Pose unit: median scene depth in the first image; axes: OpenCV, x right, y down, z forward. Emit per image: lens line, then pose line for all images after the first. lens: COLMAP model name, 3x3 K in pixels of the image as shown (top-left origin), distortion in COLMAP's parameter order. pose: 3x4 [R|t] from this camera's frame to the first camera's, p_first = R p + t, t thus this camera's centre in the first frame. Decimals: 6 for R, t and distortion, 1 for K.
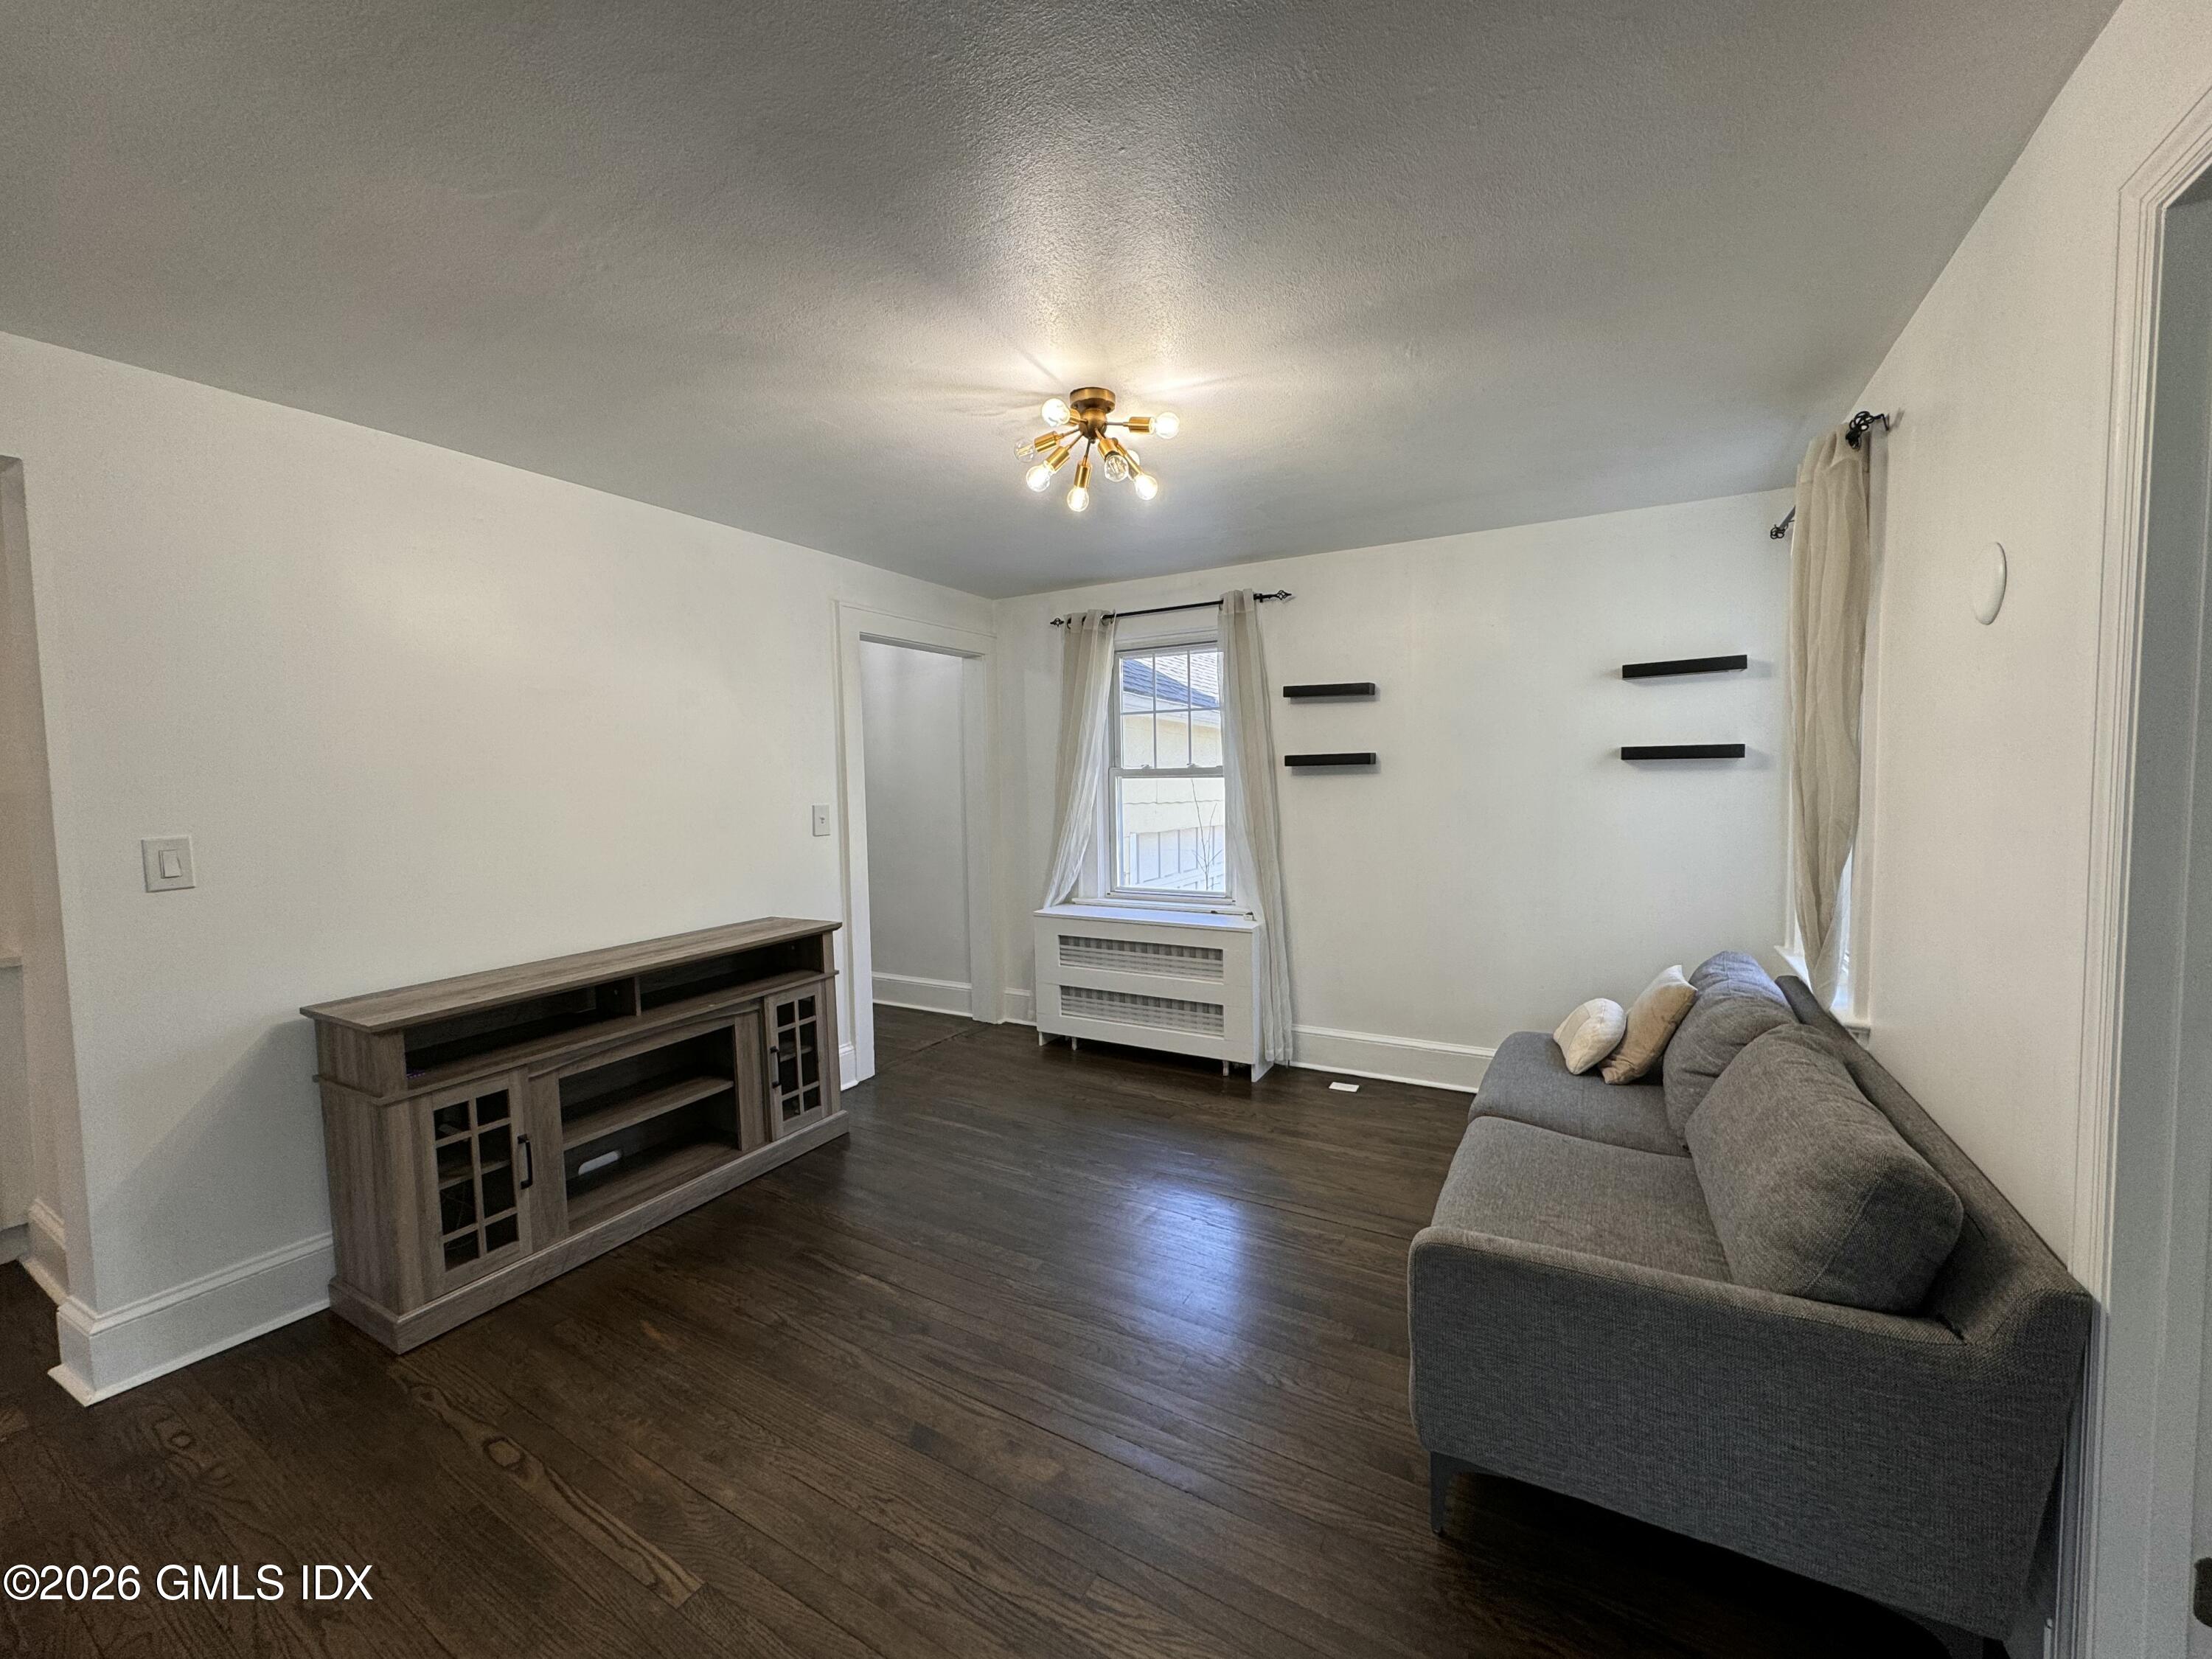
lens RADIAL K [[878.0, 0, 1101.4], [0, 878.0, 829.6], [0, 0, 1]] dist [0.003514, 0.000595]
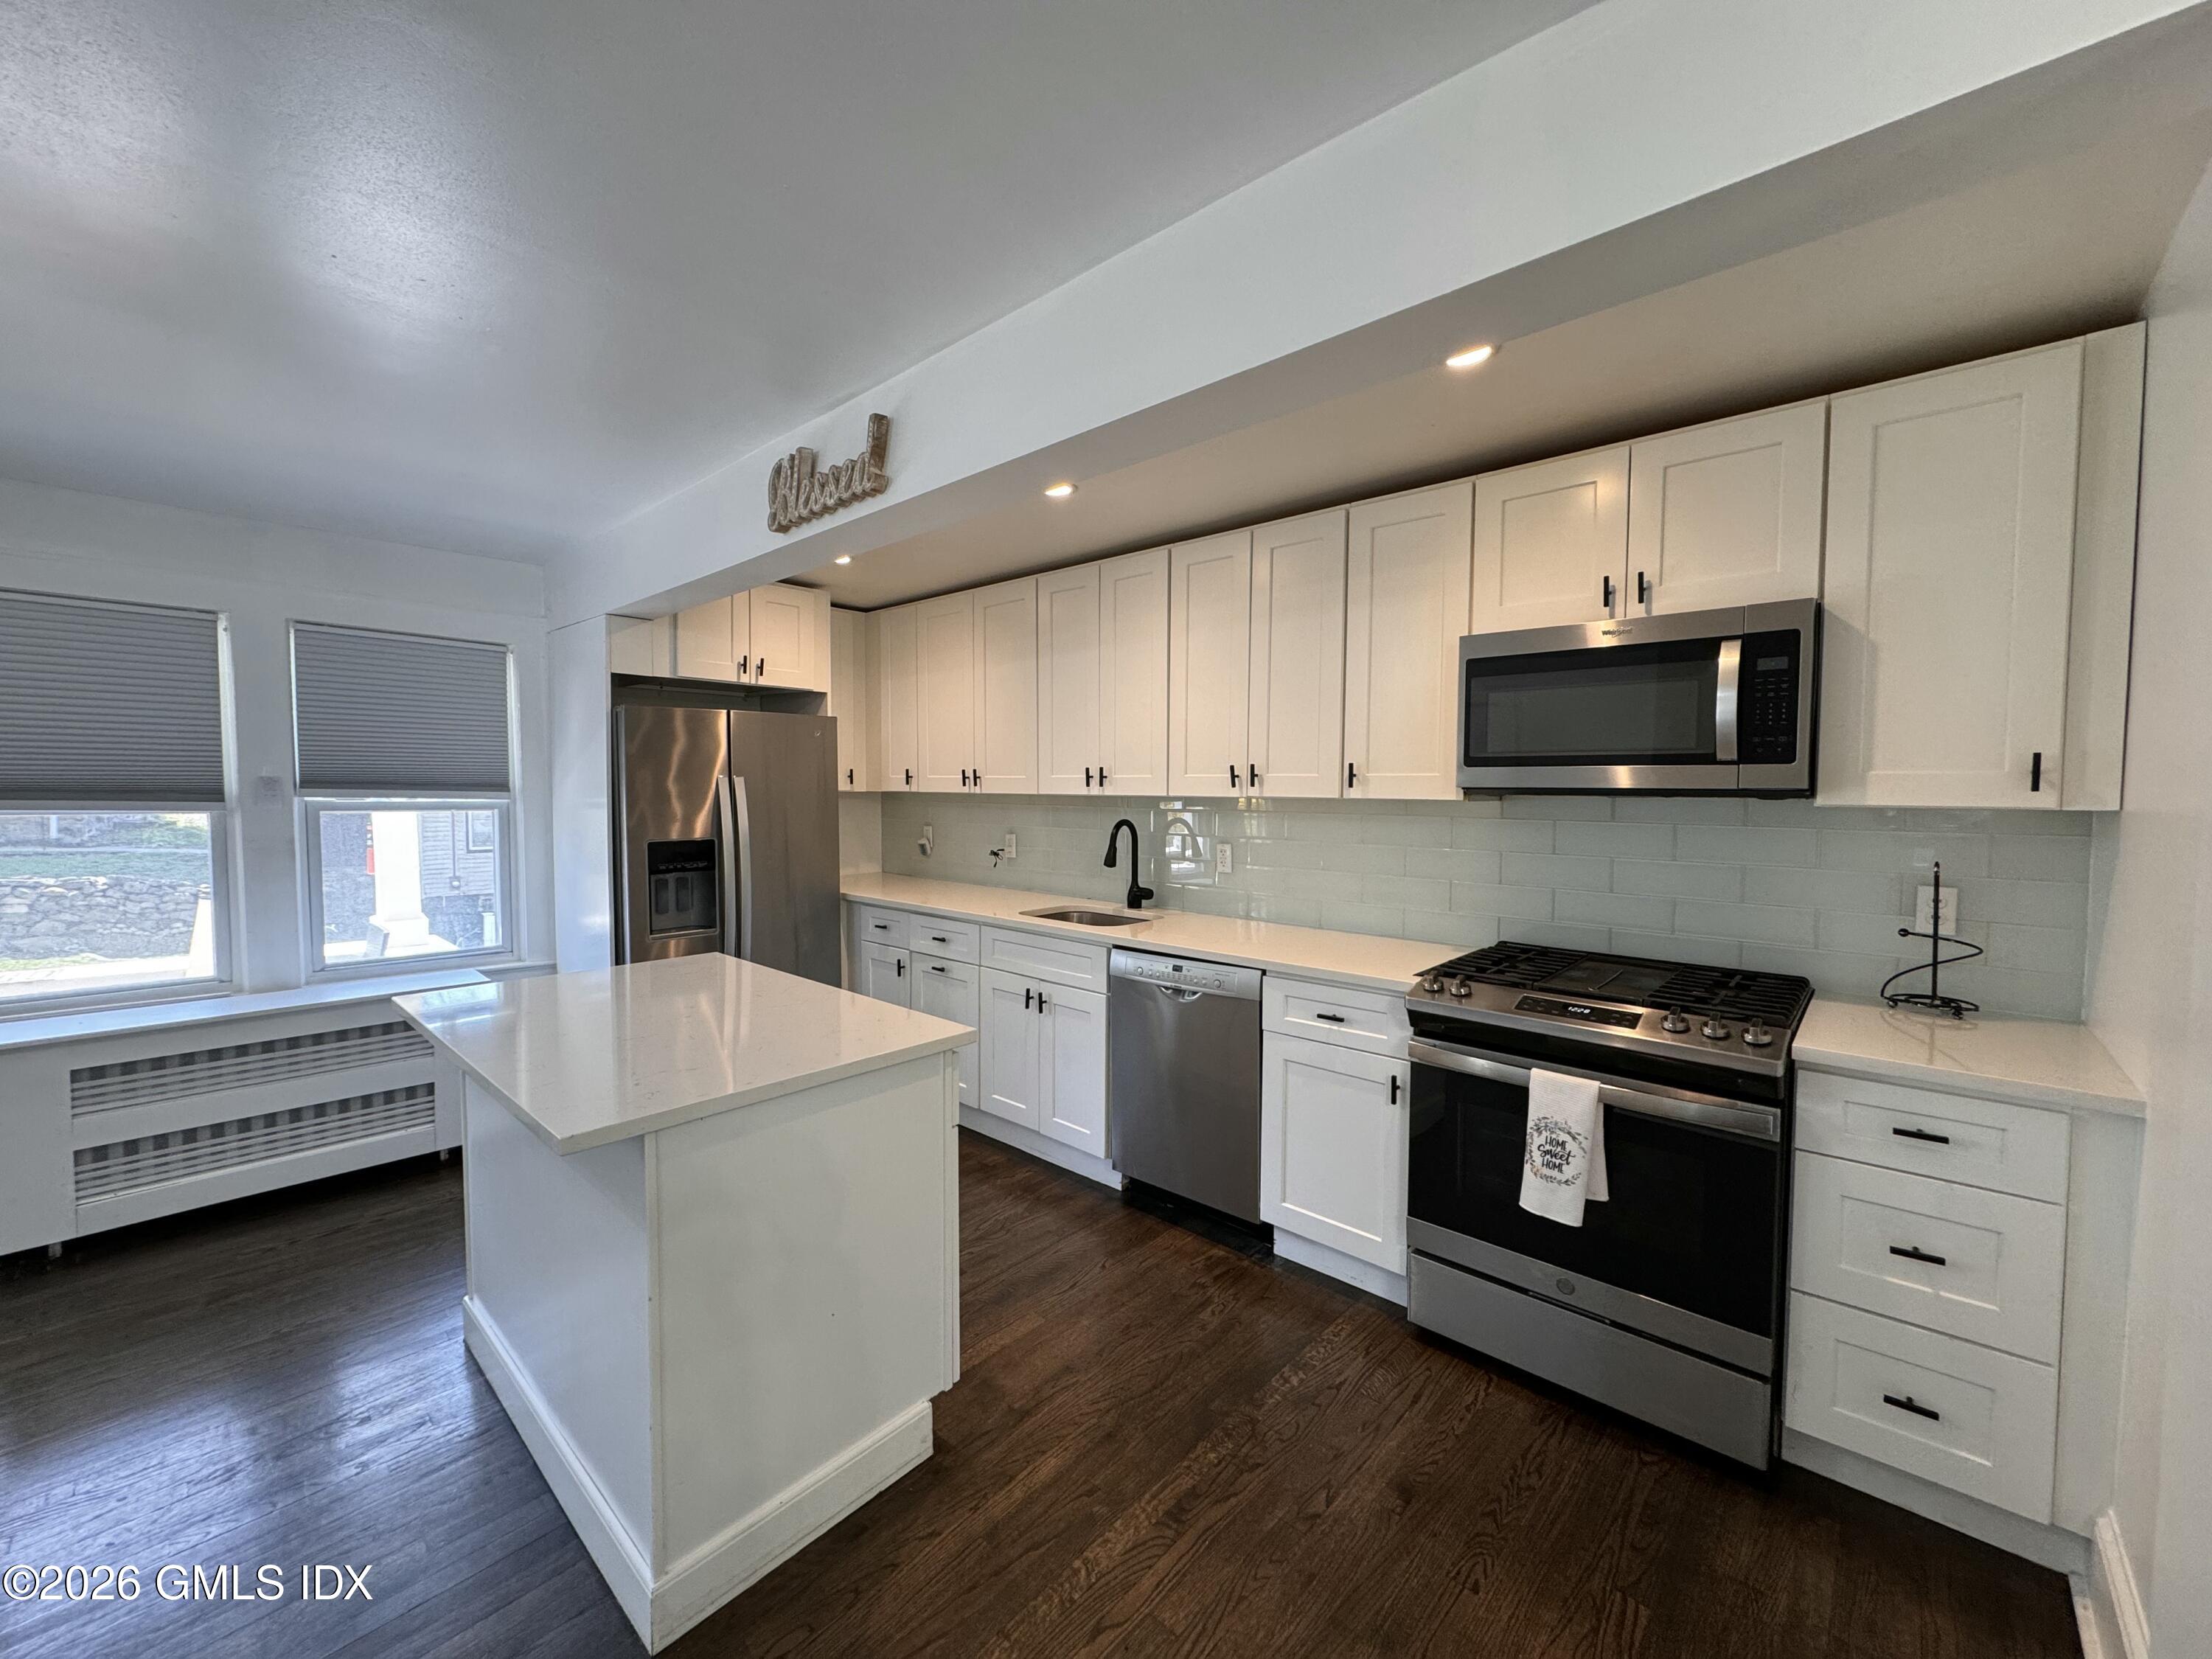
lens RADIAL K [[878.0, 0, 1091.7], [0, 878.0, 833.9], [0, 0, 1]] dist [0.003514, 0.000595]
pose [[0.217851, -0.017273, 0.975829, -0.493314], [0.056835, 0.998371, 0.004984, -0.006328], [-0.974326, 0.054375, 0.218477, 0.170306]]
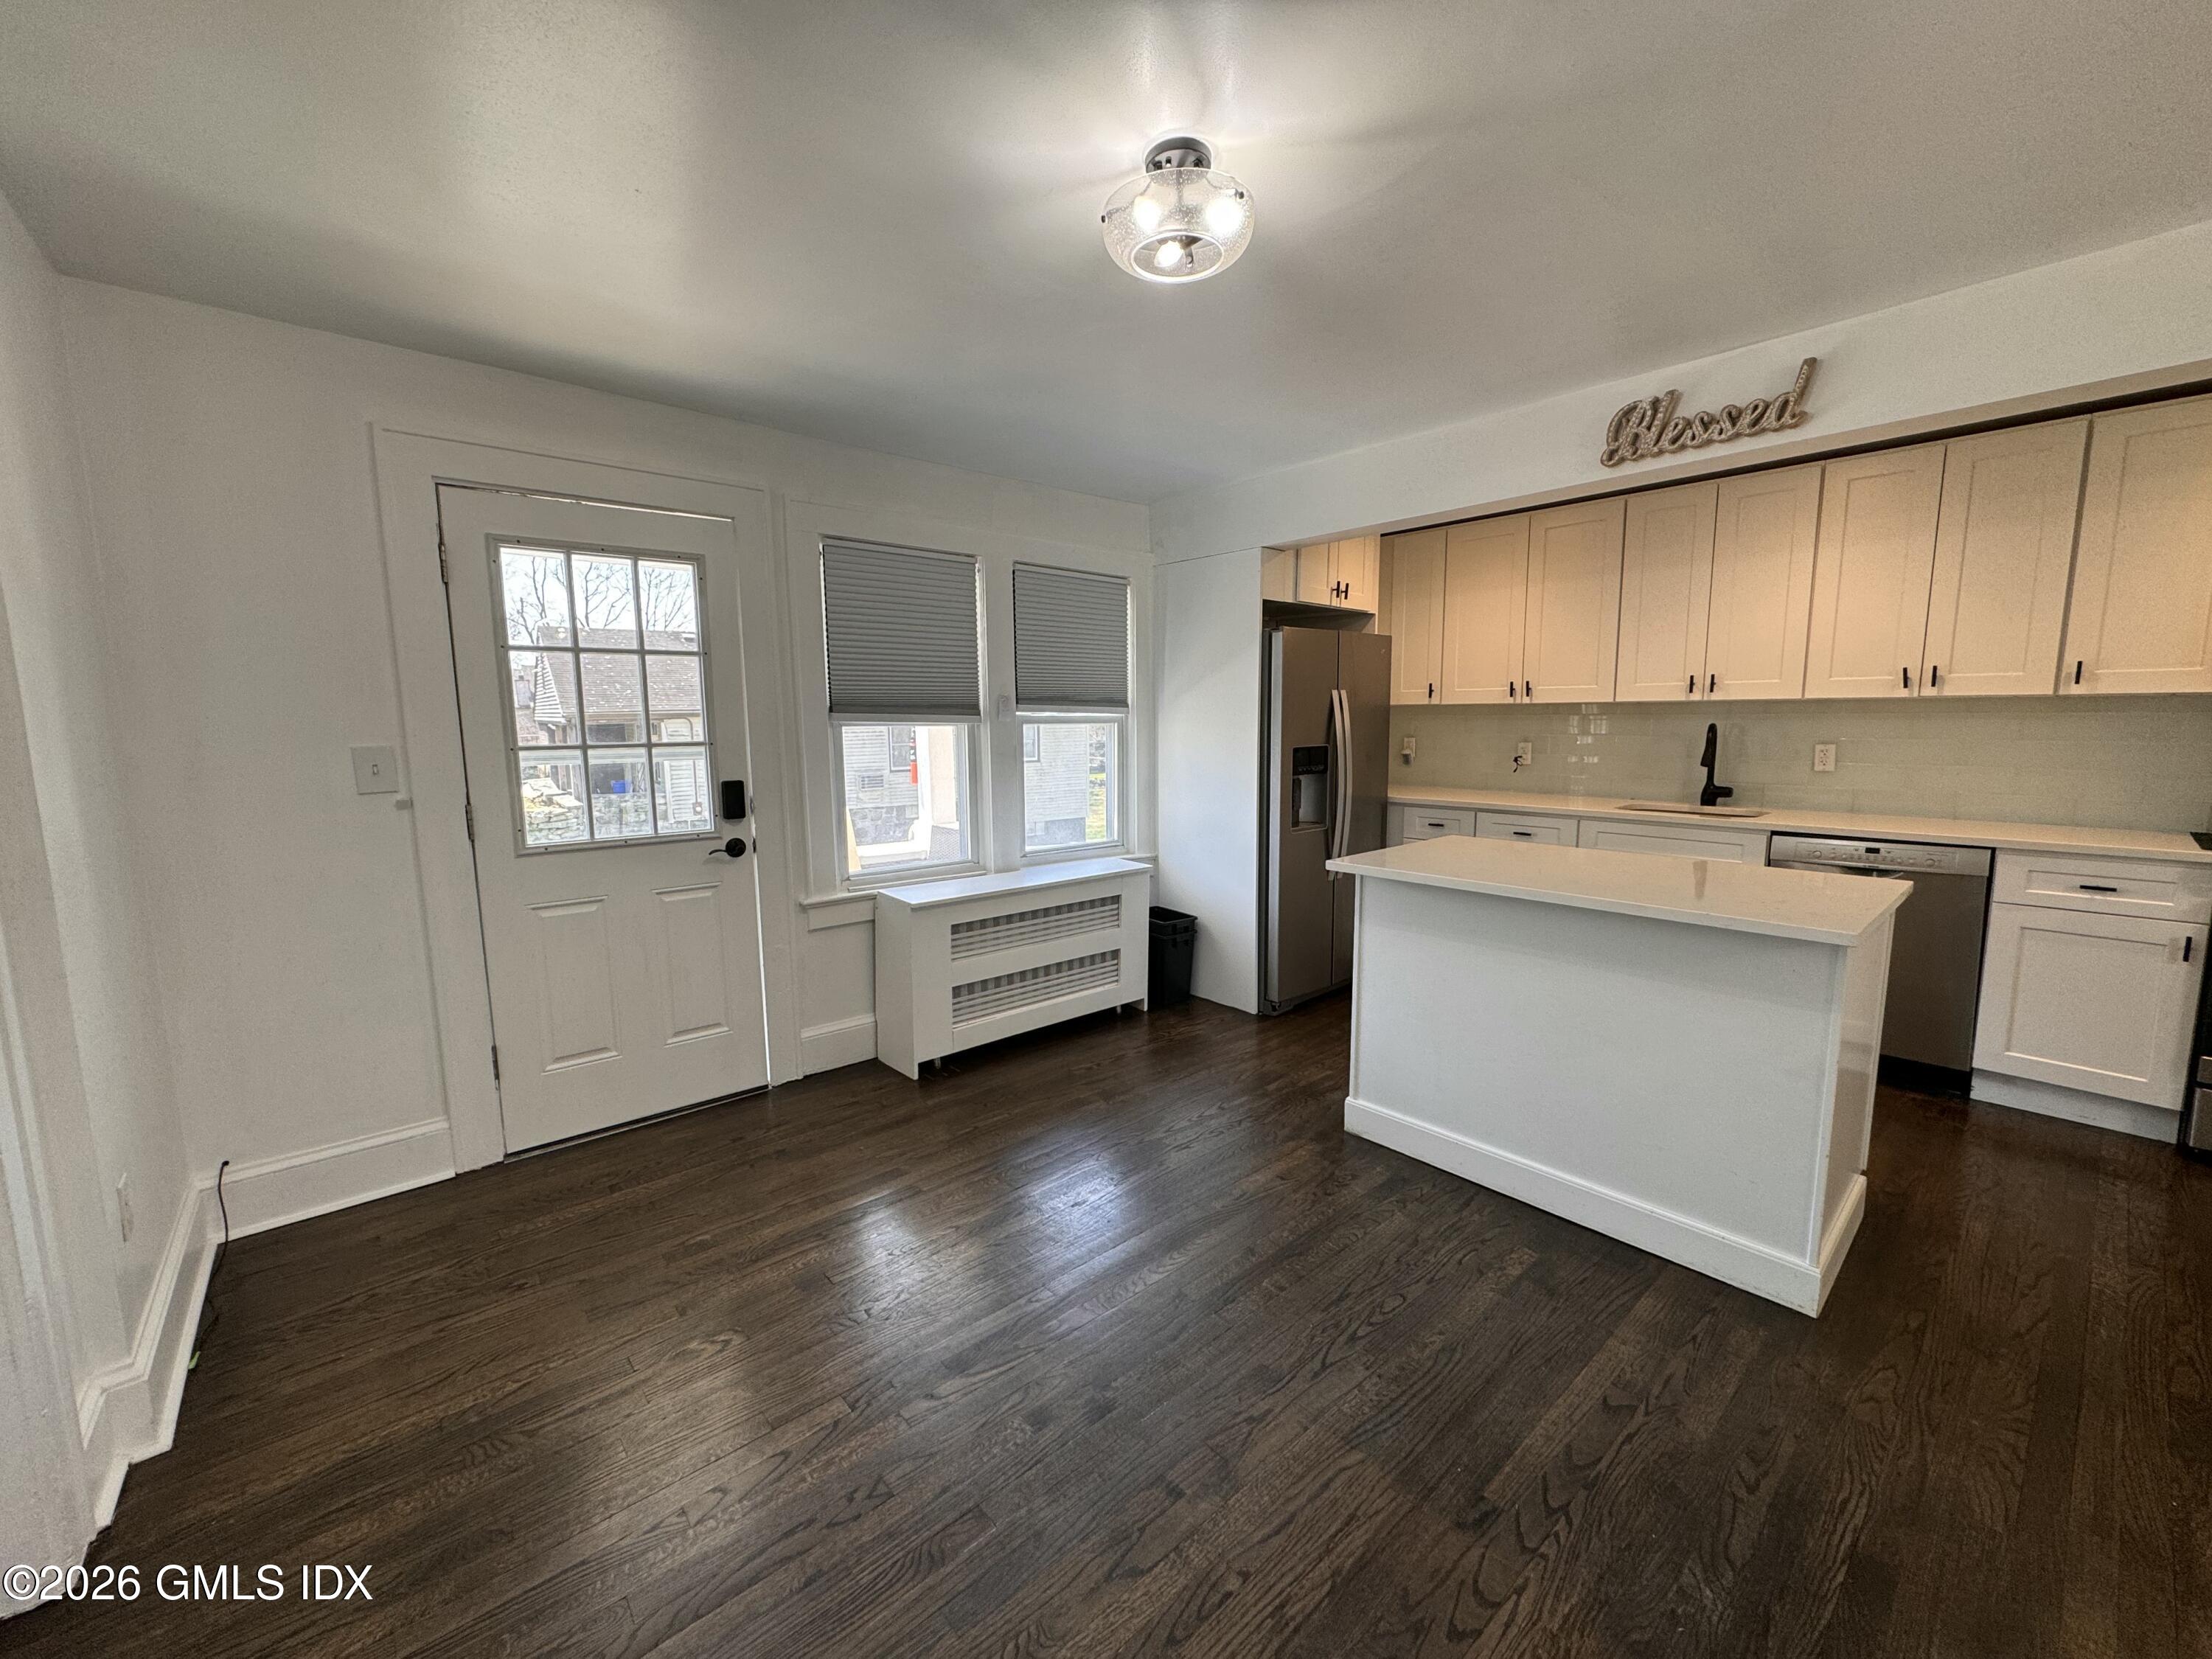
lens RADIAL K [[878.0, 0, 1112.6], [0, 878.0, 832.2], [0, 0, 1]] dist [0.003514, 0.000595]
pose [[0.320261, -0.094600, 0.942594, -0.732357], [0.065329, 0.994838, 0.077647, -0.013017], [-0.945074, 0.036712, 0.324788, 0.606706]]
